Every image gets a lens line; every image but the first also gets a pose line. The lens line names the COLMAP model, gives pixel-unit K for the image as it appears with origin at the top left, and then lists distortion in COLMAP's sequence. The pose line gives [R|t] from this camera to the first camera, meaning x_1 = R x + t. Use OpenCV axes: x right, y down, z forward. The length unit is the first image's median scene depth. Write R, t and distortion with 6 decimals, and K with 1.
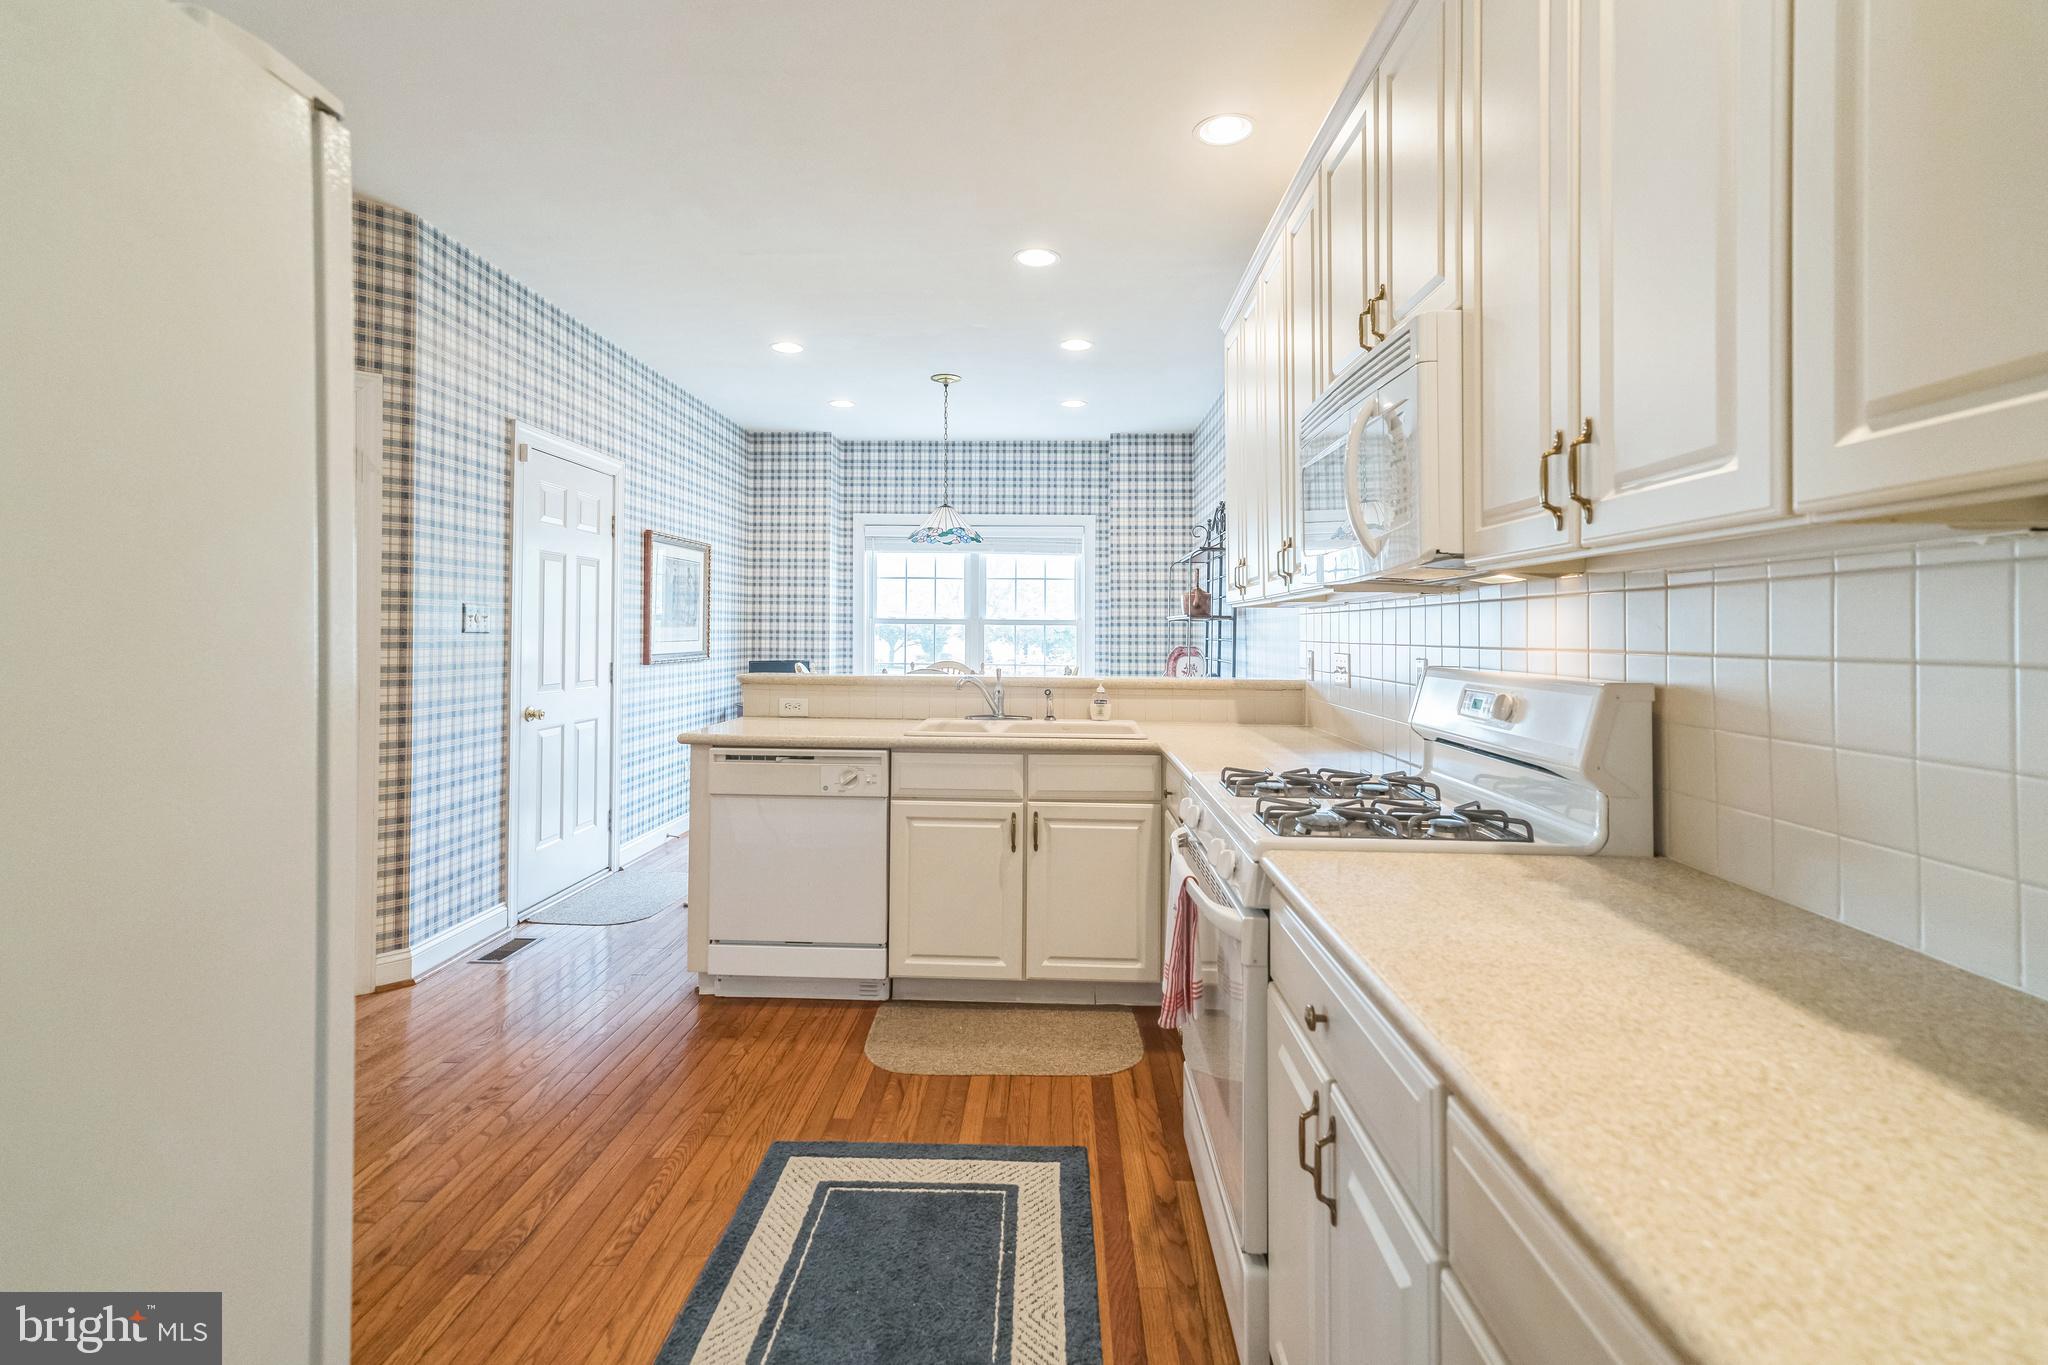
lens RADIAL K [[929.4, 0, 1016.0], [0, 929.4, 617.9], [0, 0, 1]] dist [-0.007597, 0.000948]
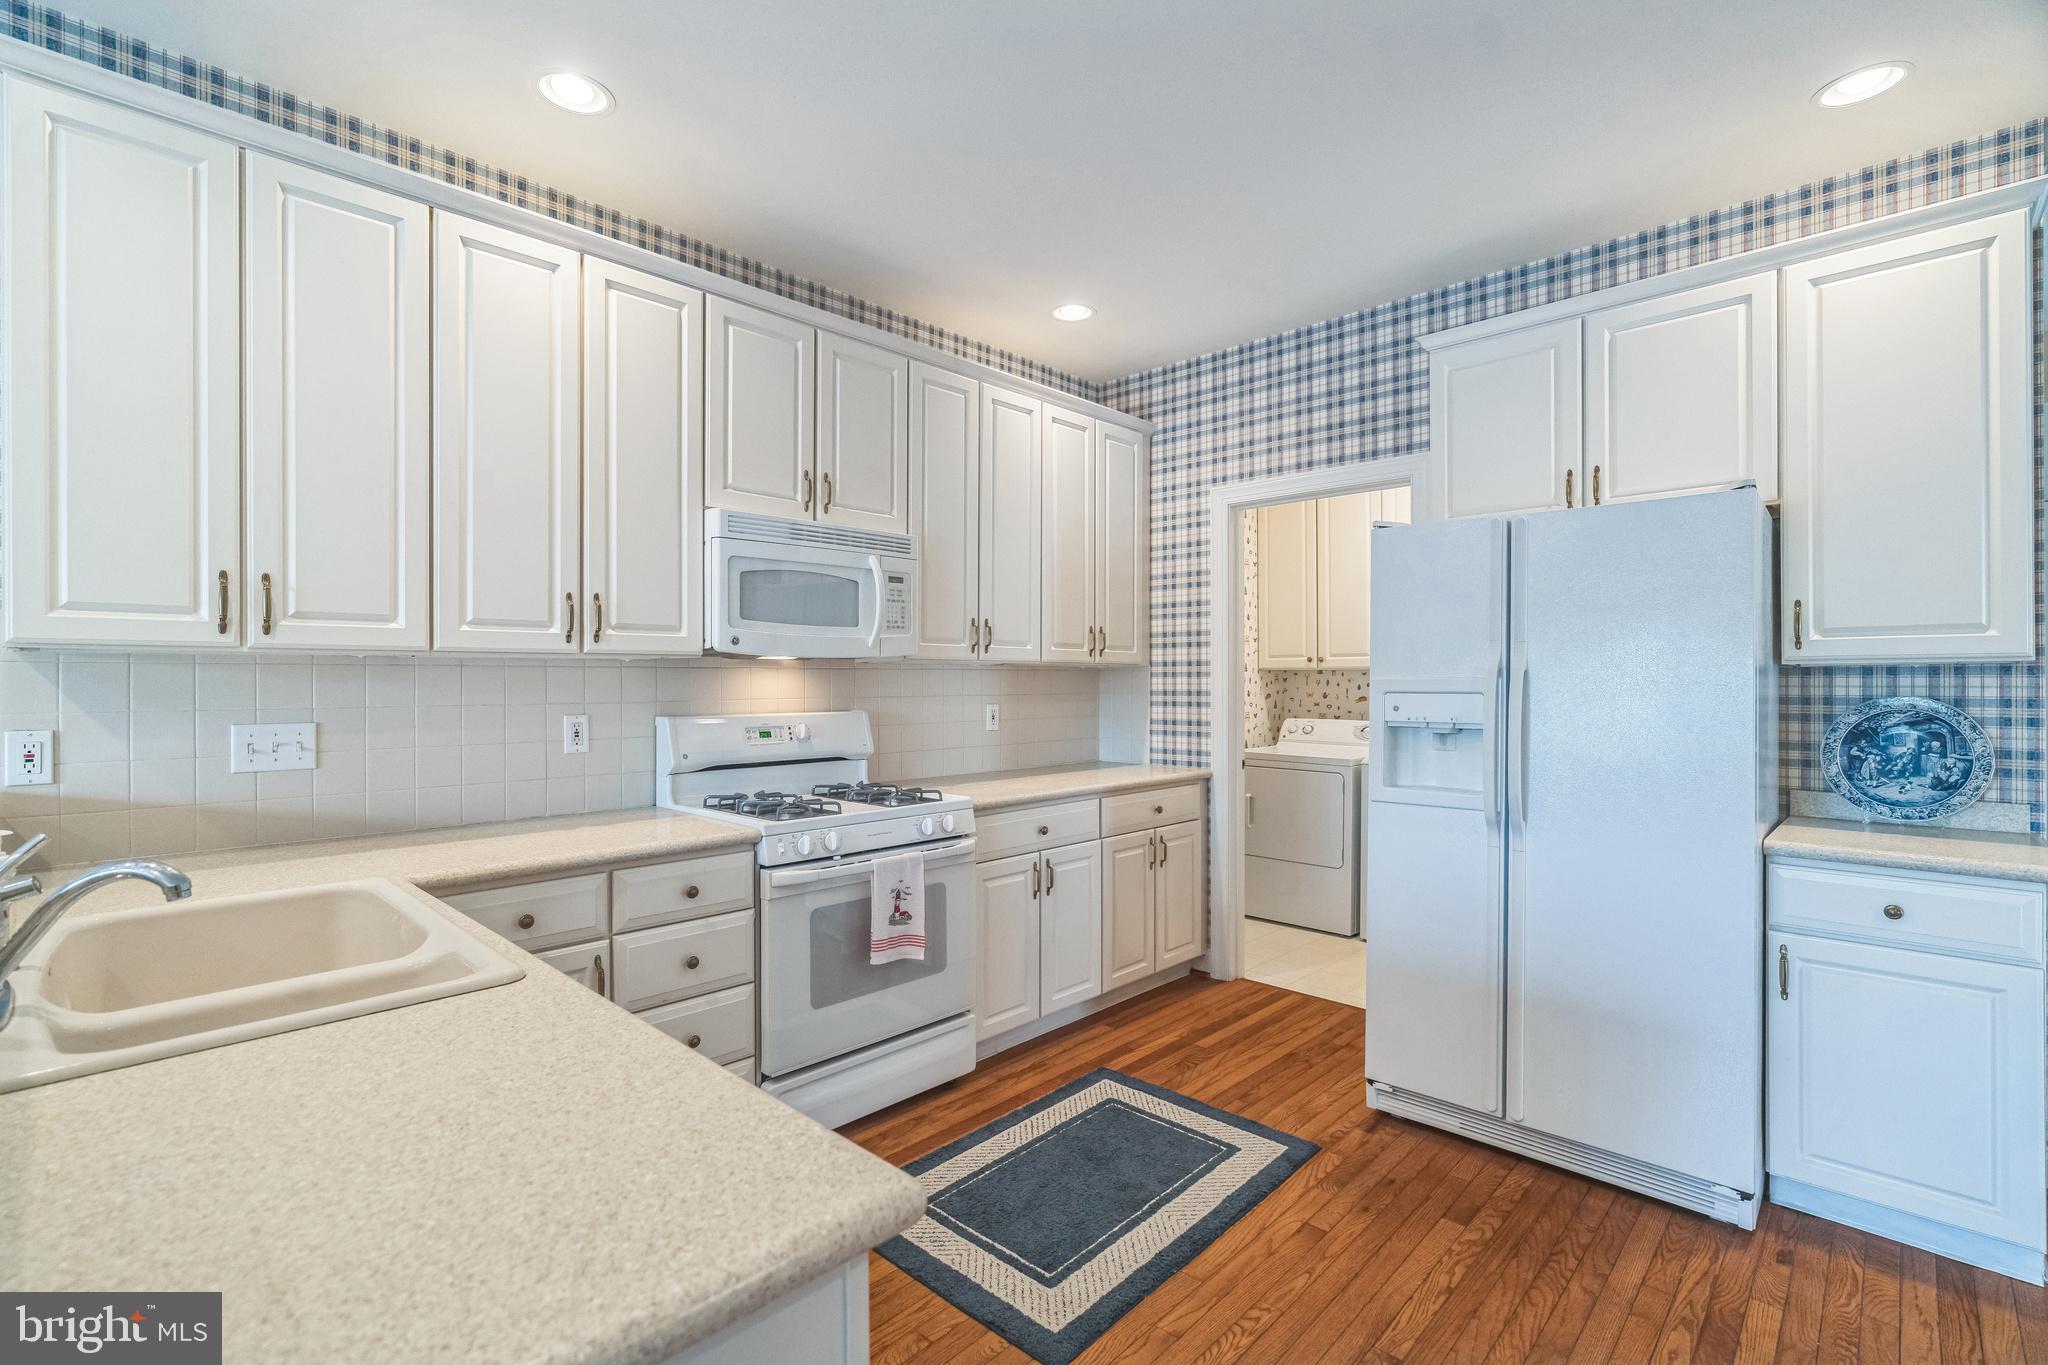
lens RADIAL K [[929.4, 0, 1017.1], [0, 929.4, 676.6], [0, 0, 1]] dist [-0.007597, 0.000948]
pose [[-0.748355, -0.014317, 0.663144, -0.545698], [-0.020190, 0.999795, -0.001200, -0.008210], [-0.662991, -0.014287, -0.748491, 1.183394]]
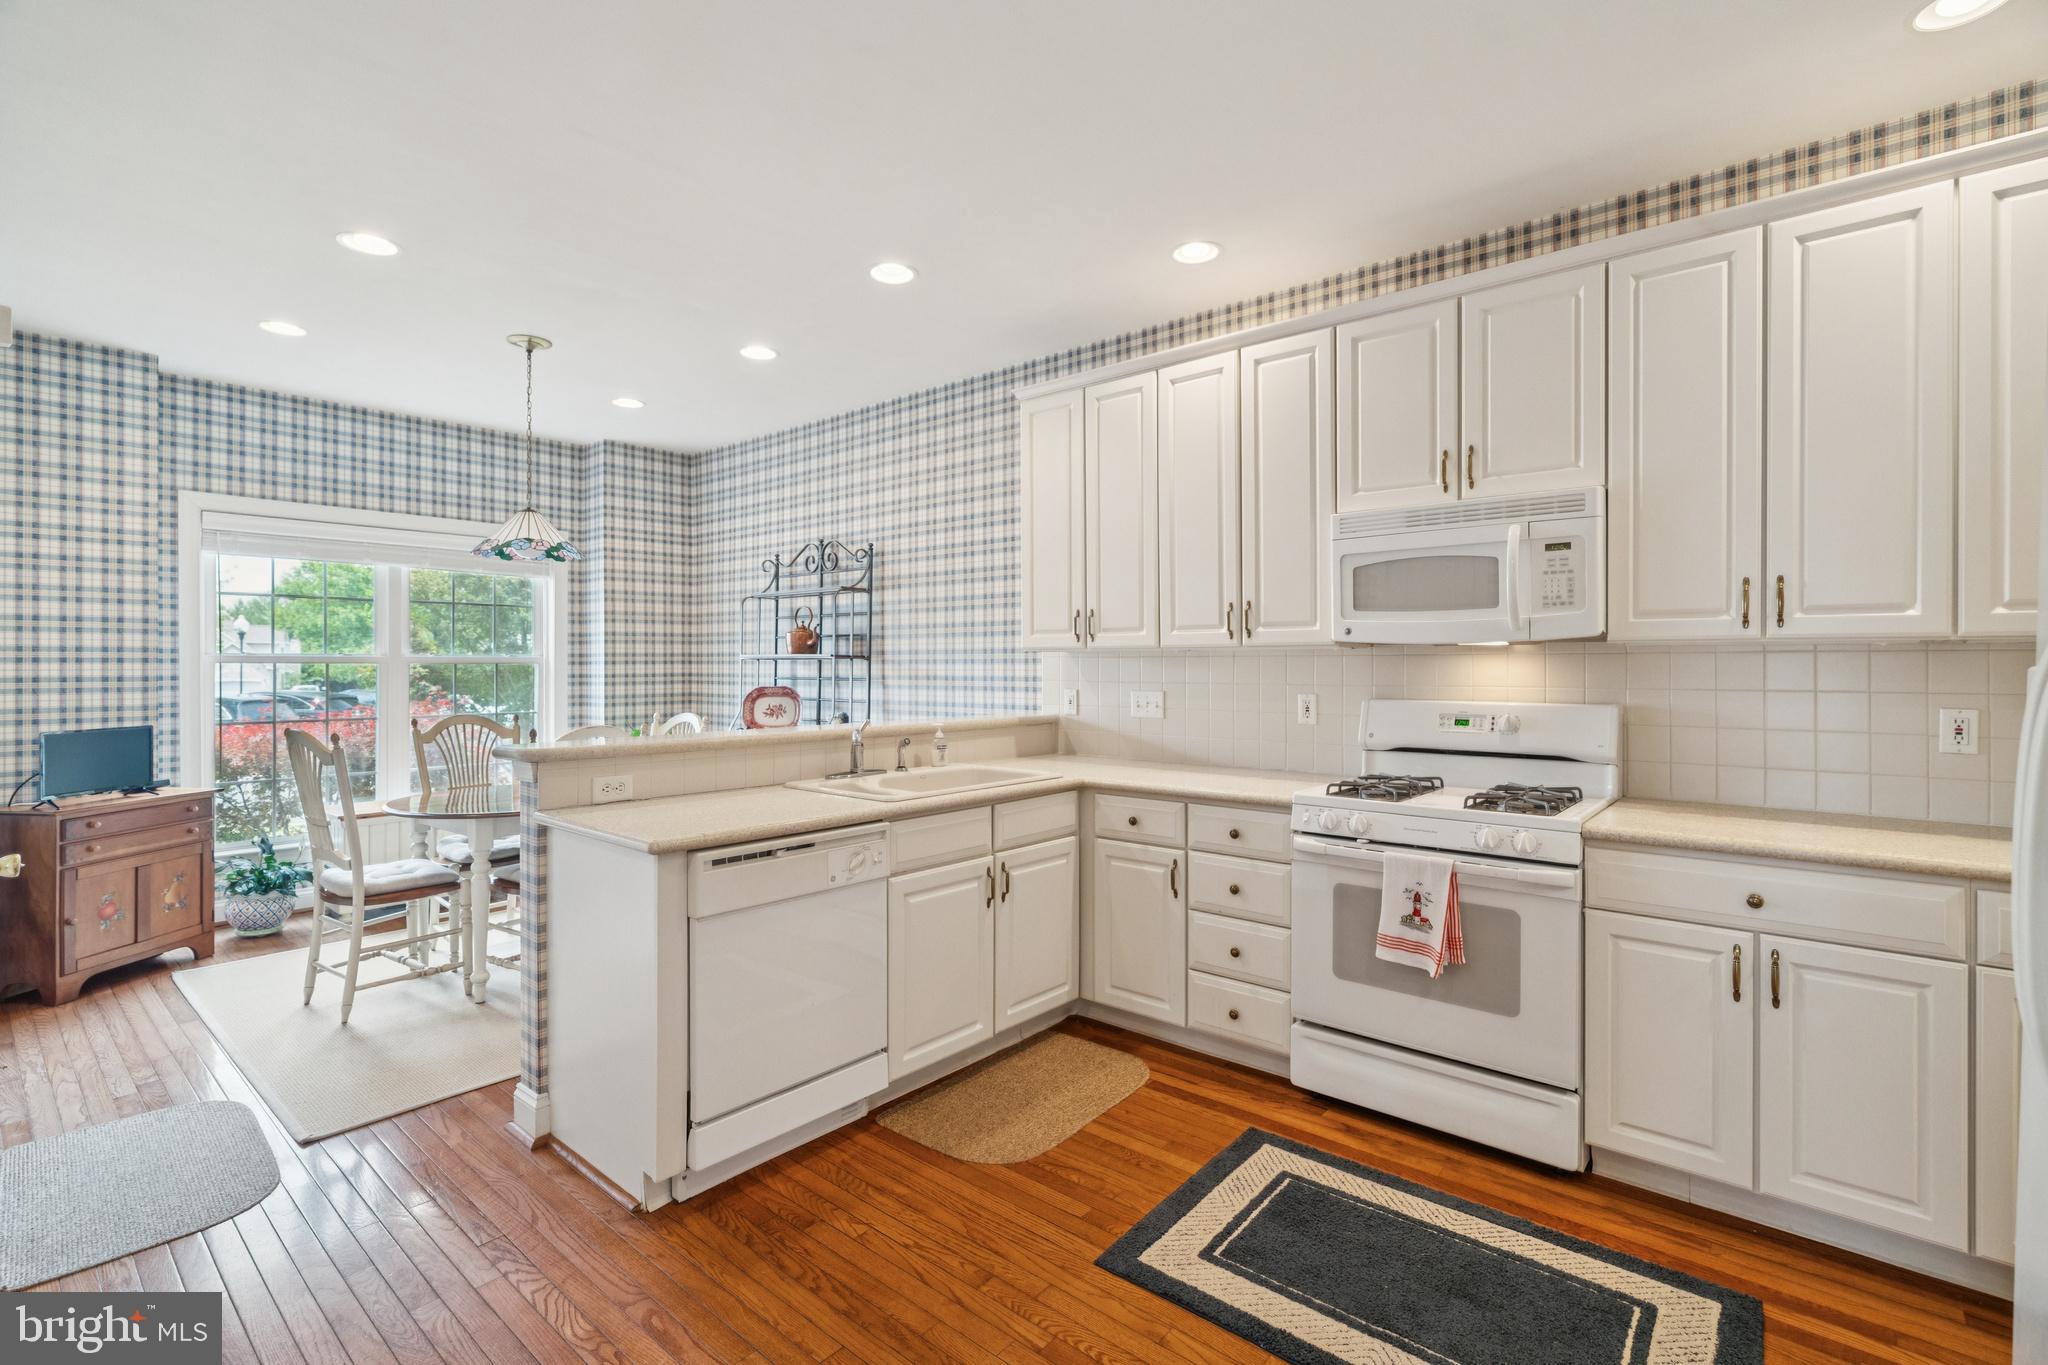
lens RADIAL K [[929.4, 0, 1017.8], [0, 929.4, 666.7], [0, 0, 1]] dist [-0.007597, 0.000948]
pose [[0.626691, -0.011054, 0.779190, -0.732137], [-0.005293, 0.999816, 0.018441, -0.016386], [-0.779250, -0.015681, 0.626517, 0.374725]]
